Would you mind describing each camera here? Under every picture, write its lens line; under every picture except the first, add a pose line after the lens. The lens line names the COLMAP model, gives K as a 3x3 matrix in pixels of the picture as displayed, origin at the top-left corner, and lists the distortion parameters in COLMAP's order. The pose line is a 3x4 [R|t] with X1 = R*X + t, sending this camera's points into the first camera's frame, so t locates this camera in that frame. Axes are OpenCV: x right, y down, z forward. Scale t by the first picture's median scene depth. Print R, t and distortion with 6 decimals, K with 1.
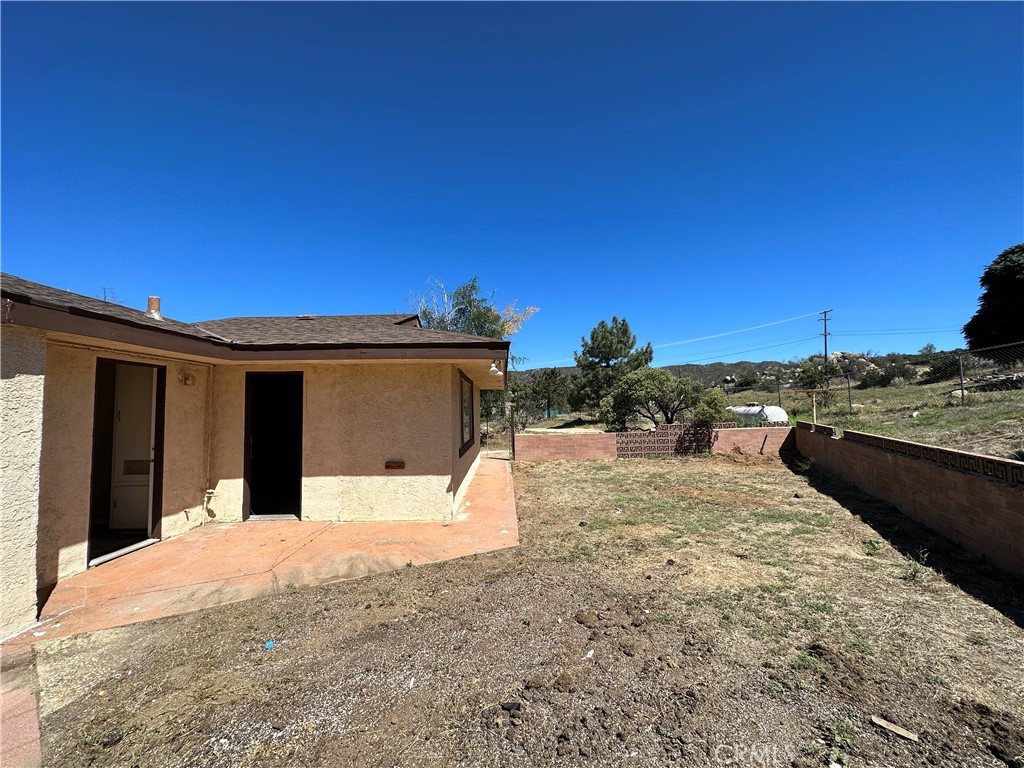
lens RADIAL K [[408.1, 0, 506.8], [0, 408.1, 388.3], [0, 0, 1]] dist [-0.002781, 0.001047]
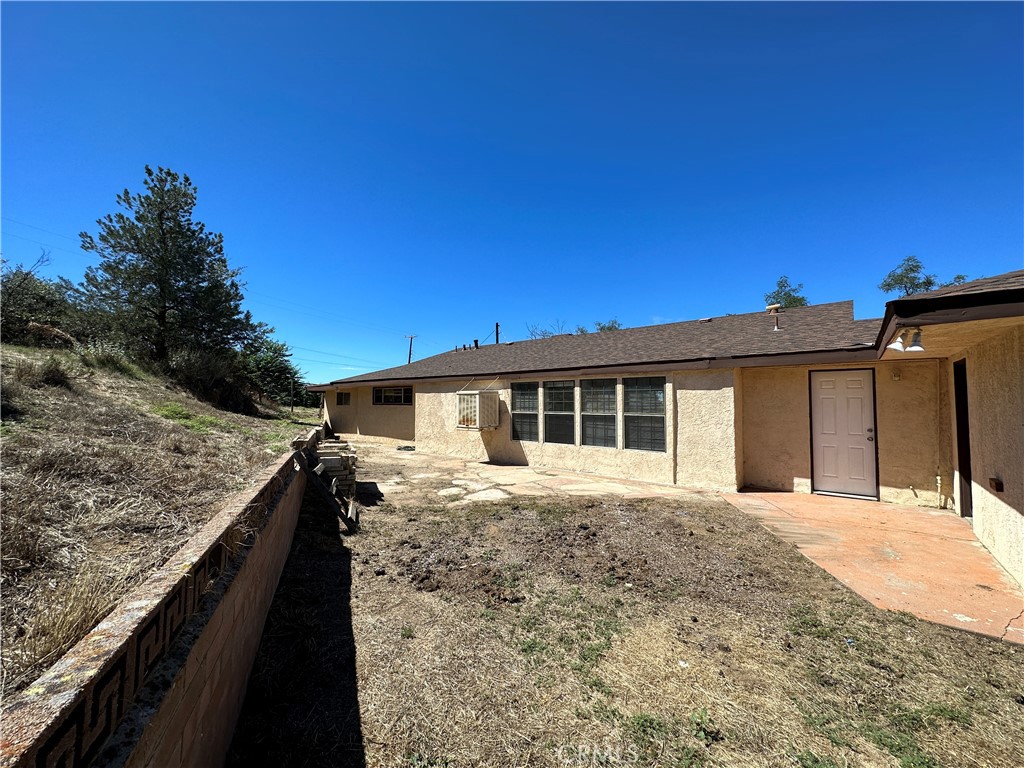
lens RADIAL K [[408.1, 0, 512.2], [0, 408.1, 382.3], [0, 0, 1]] dist [-0.002781, 0.001047]
pose [[-0.657508, -0.031672, -0.752782, 1.123828], [0.040453, 0.996191, -0.077246, 0.055679], [0.752361, -0.081242, -0.653722, 1.223079]]
